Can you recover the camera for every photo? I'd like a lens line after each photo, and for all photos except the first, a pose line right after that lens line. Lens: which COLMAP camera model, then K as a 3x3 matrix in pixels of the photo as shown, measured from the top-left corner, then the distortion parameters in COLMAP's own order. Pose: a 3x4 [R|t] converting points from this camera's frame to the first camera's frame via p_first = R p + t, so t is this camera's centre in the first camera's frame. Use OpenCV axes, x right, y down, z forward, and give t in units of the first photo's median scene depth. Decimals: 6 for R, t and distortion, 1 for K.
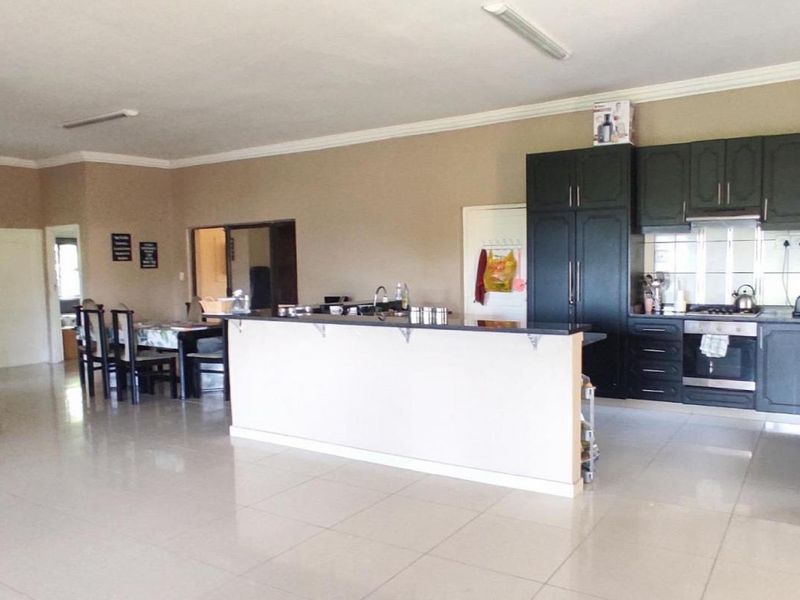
lens RADIAL K [[649.9, 0, 401.1], [0, 649.9, 325.3], [0, 0, 1]] dist [0.006145, 0.007968]
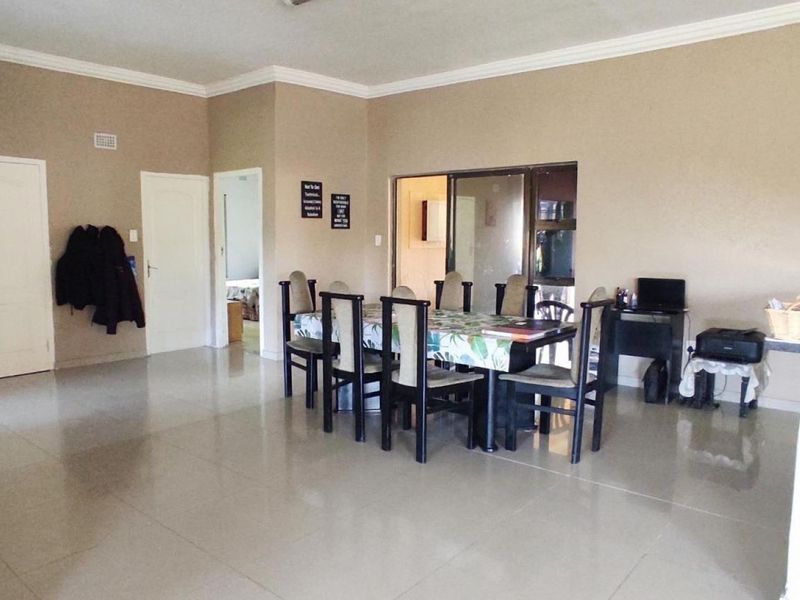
lens RADIAL K [[664.9, 0, 400.0], [0, 664.9, 300.0], [0, 0, 1]] dist [-0.000114, 0.001989]
pose [[0.989669, 0.037356, -0.138422, -0.220813], [-0.035866, 0.999269, 0.013246, -0.018557], [0.138816, -0.008144, 0.990285, 0.257330]]
